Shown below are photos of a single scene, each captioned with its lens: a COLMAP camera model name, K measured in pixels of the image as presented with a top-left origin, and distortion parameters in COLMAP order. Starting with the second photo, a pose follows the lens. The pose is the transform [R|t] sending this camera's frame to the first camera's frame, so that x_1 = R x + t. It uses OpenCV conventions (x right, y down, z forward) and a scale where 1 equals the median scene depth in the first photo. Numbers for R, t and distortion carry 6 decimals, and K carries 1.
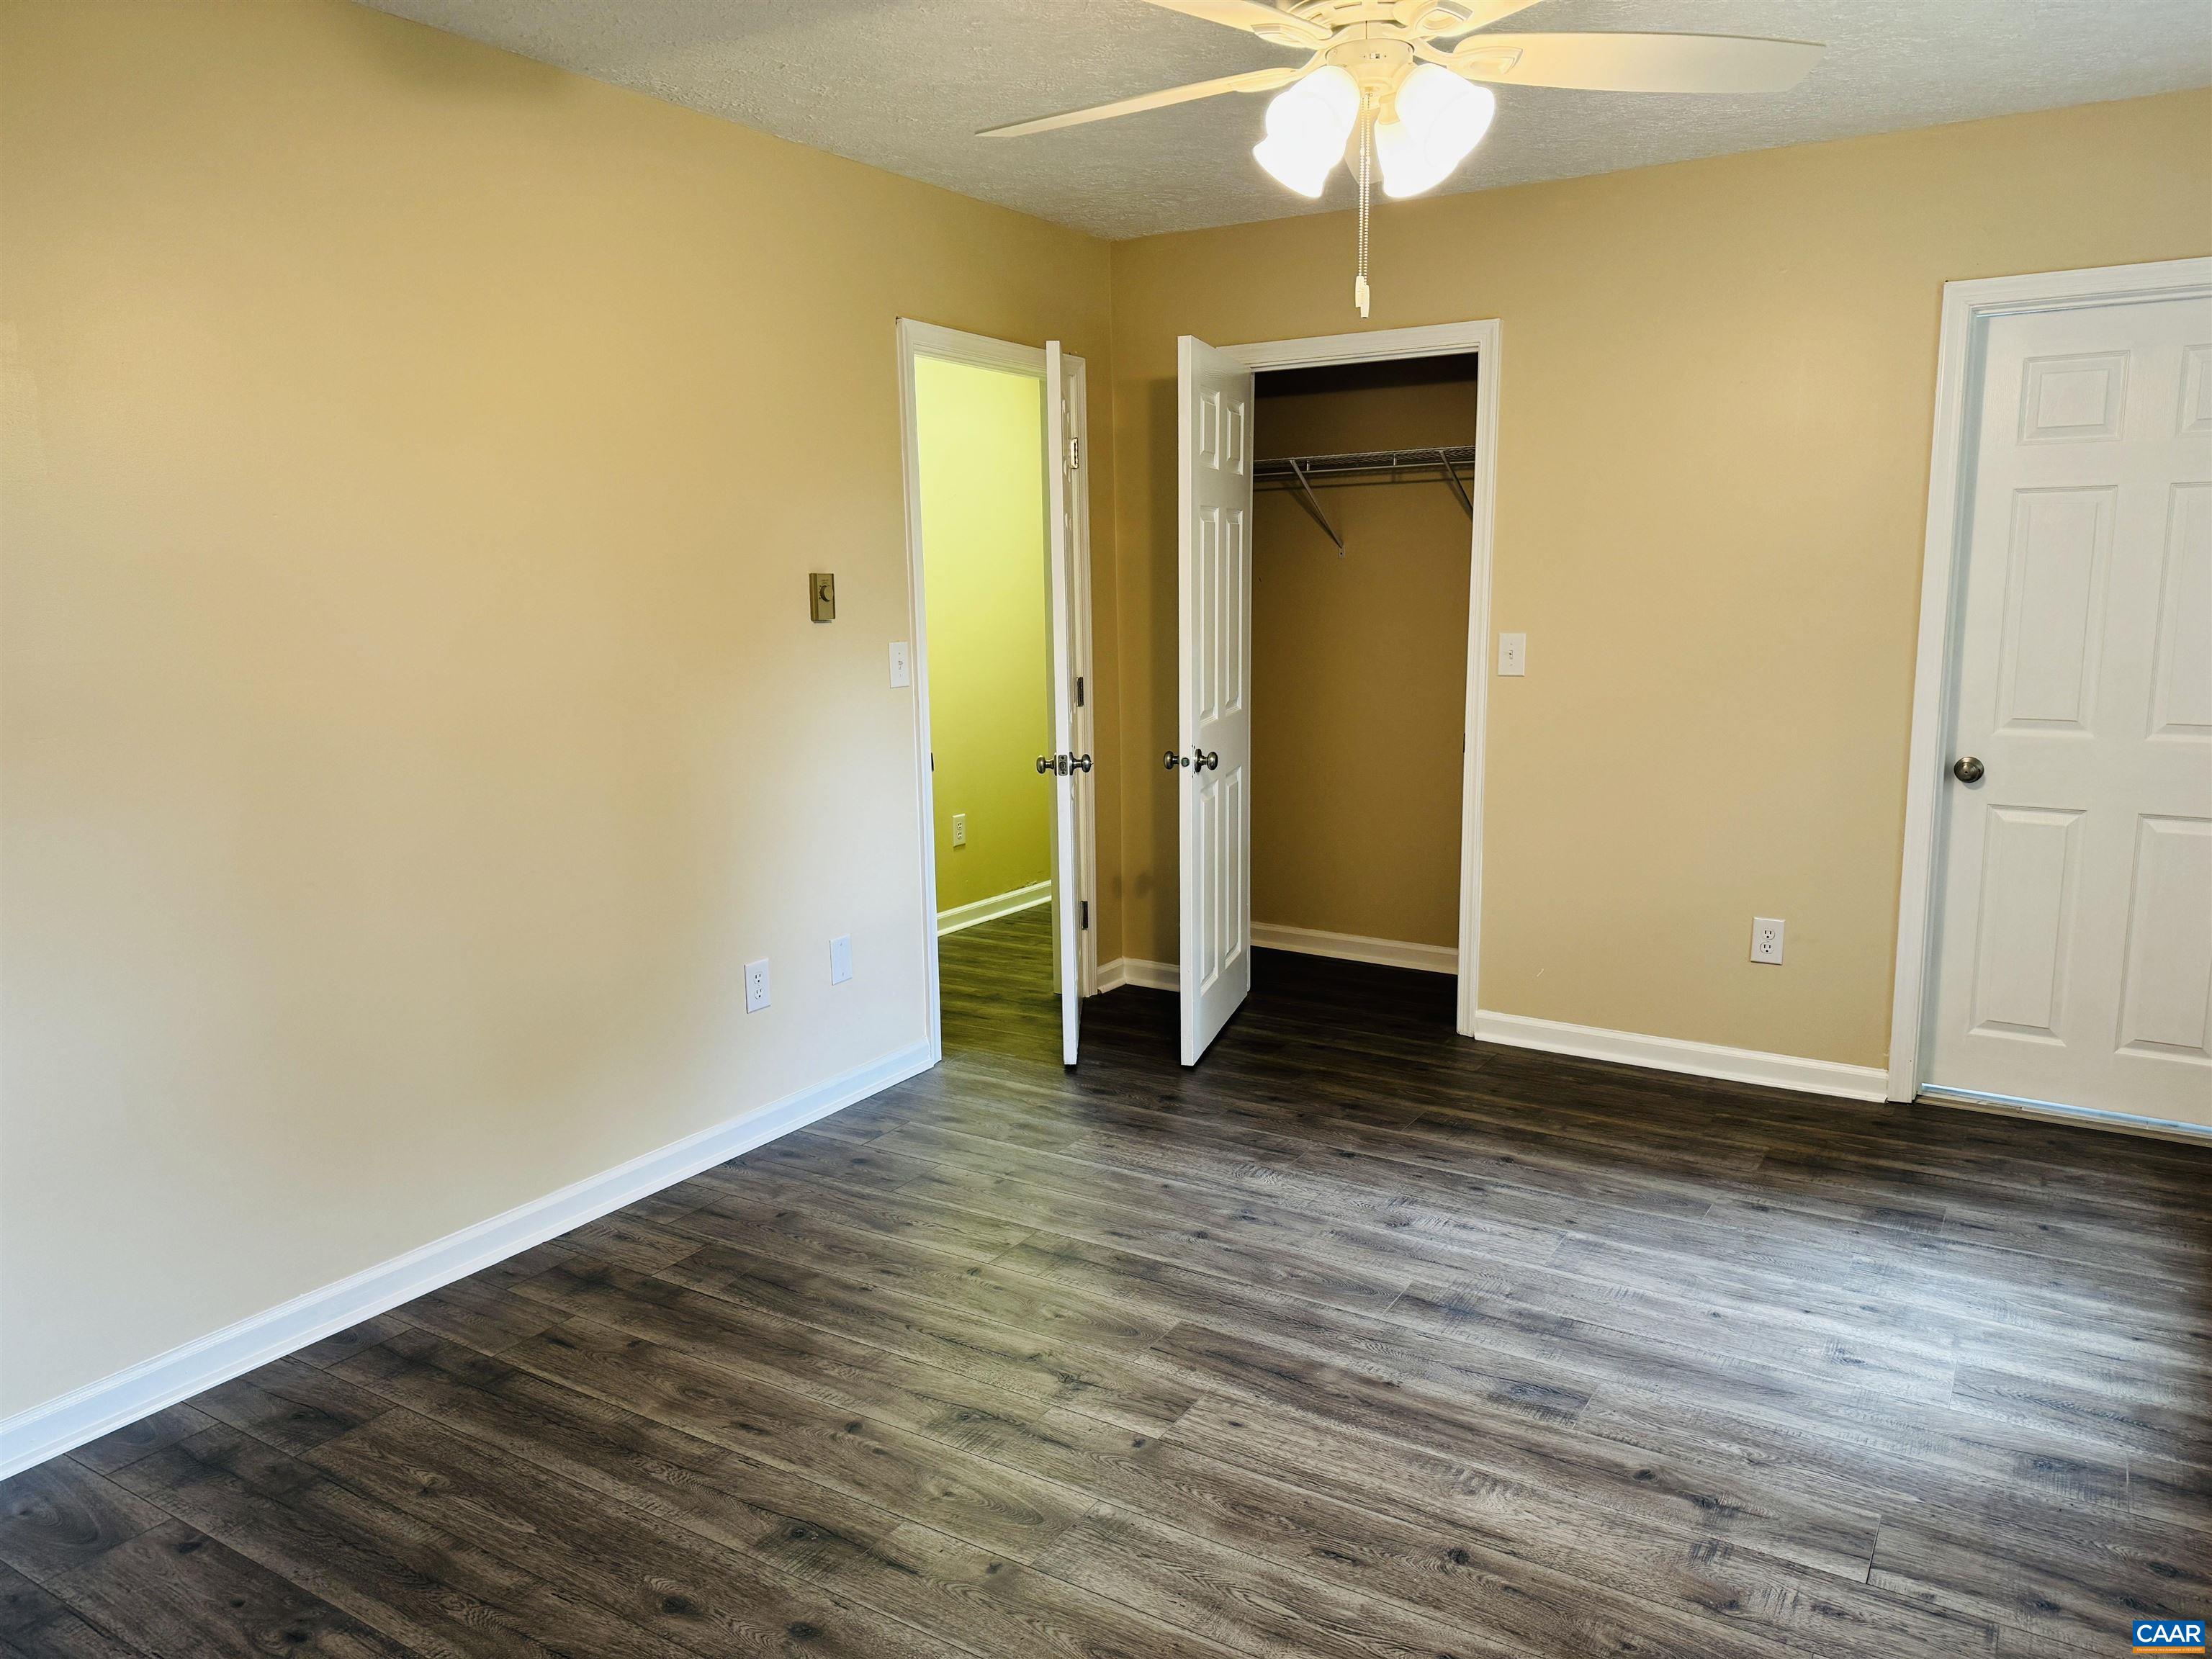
lens RADIAL K [[1567.1, 0, 1110.0], [0, 1567.1, 826.1], [0, 0, 1]] dist [0.058741, -0.078208]
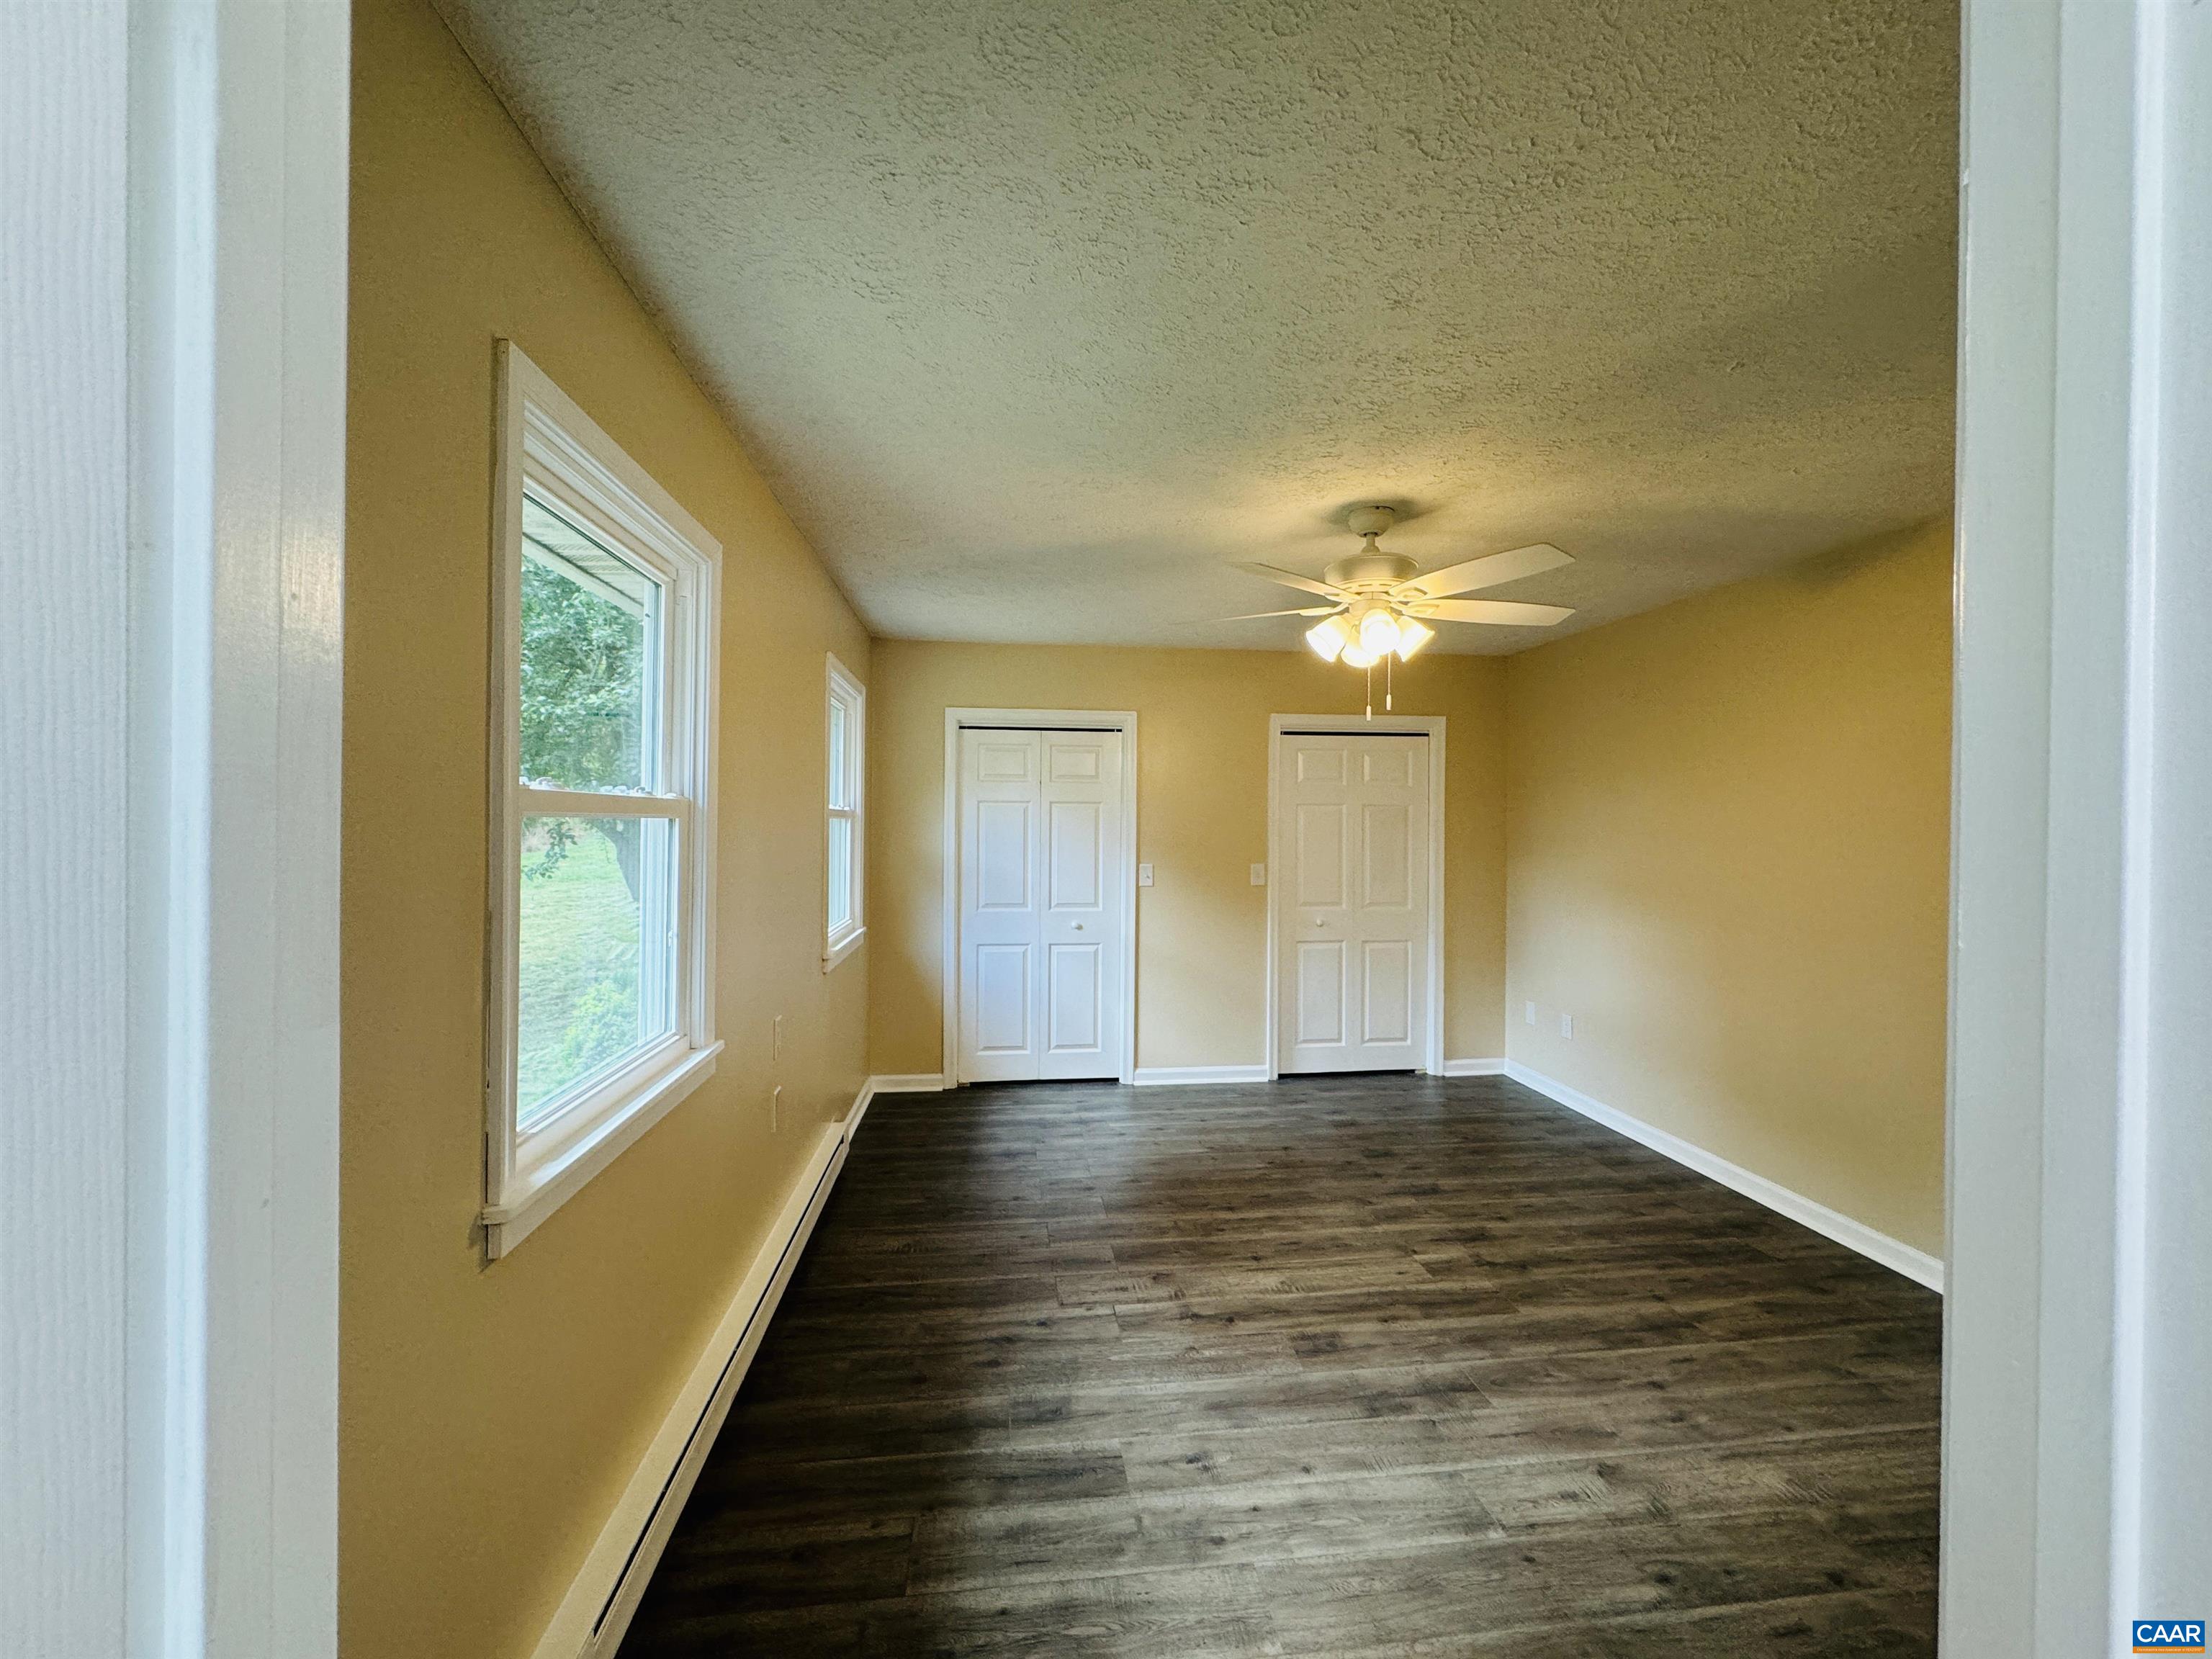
lens RADIAL K [[877.7, 0, 1107.1], [0, 877.7, 828.7], [0, 0, 1]] dist [-0.001050, -0.000073]
pose [[-0.779060, 0.014054, -0.626792, 0.969021], [-0.097801, 0.984785, 0.143641, -0.260388], [0.619275, 0.173206, -0.765832, 1.423119]]
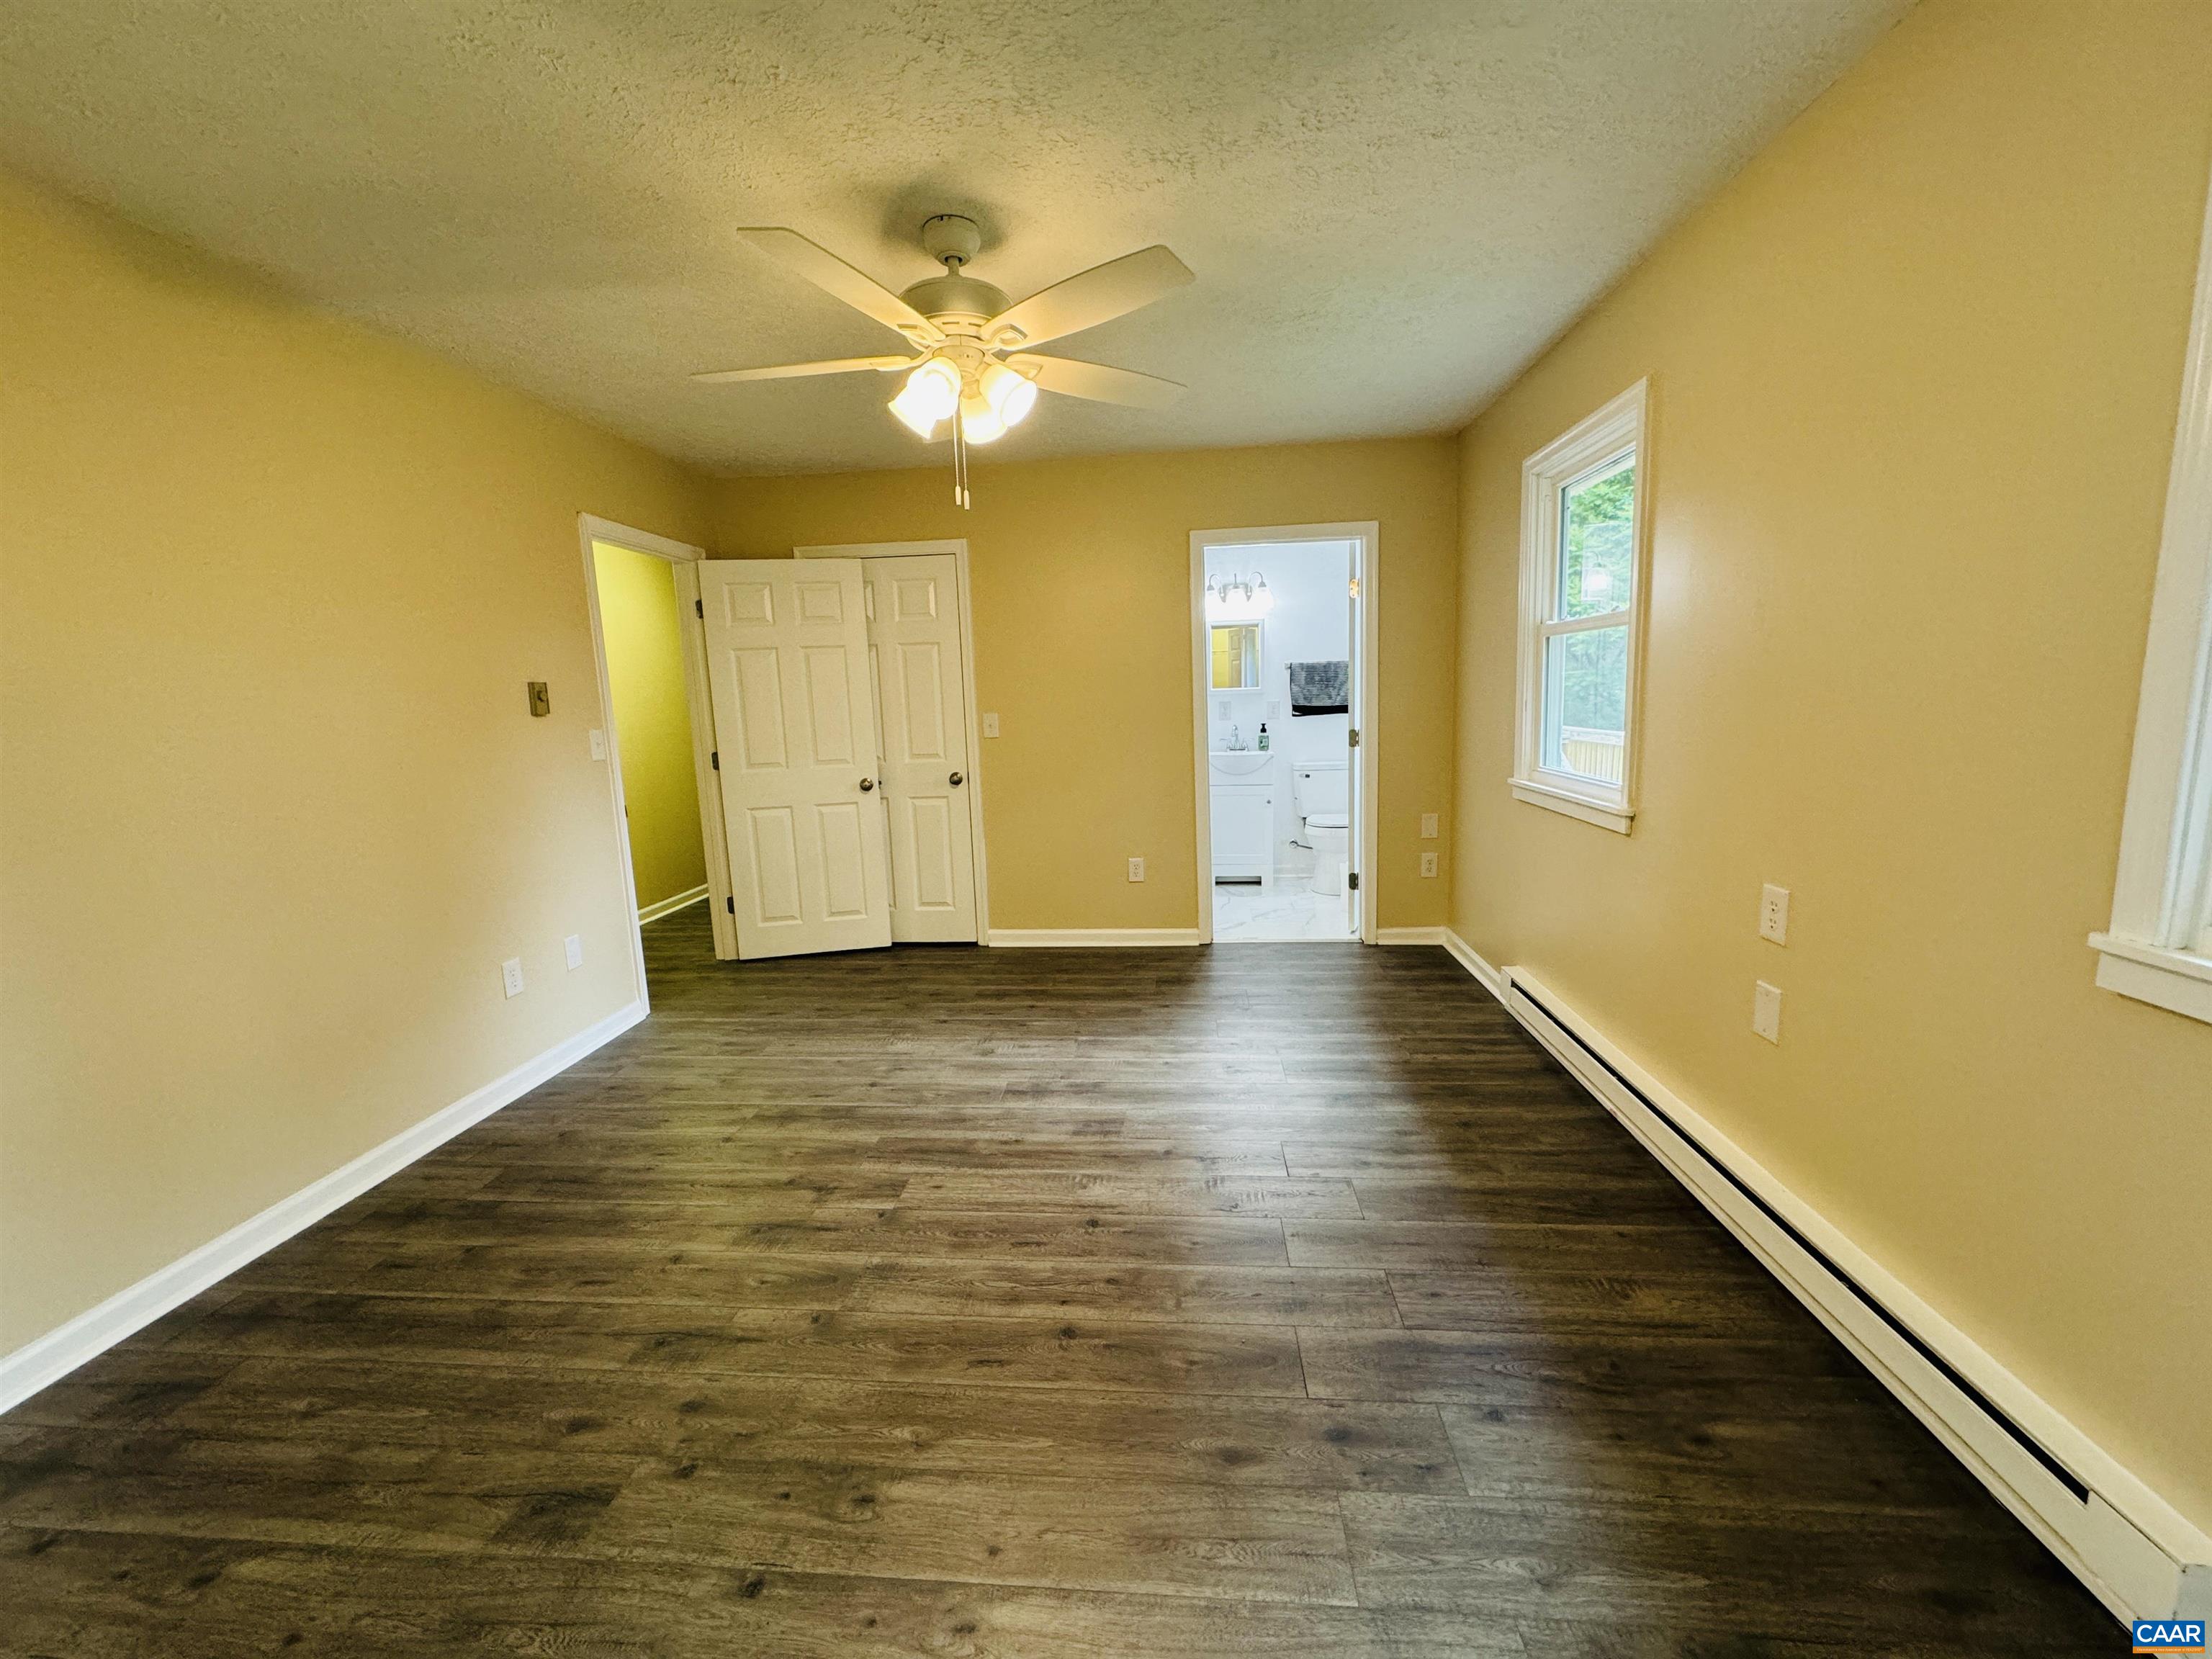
lens RADIAL K [[877.7, 0, 1107.1], [0, 877.7, 828.7], [0, 0, 1]] dist [-0.001050, -0.000073]
pose [[0.890898, -0.084699, 0.446237, -0.129278], [0.094889, 0.995488, -0.000493, 0.027672], [-0.444181, 0.042782, 0.894915, 0.094510]]
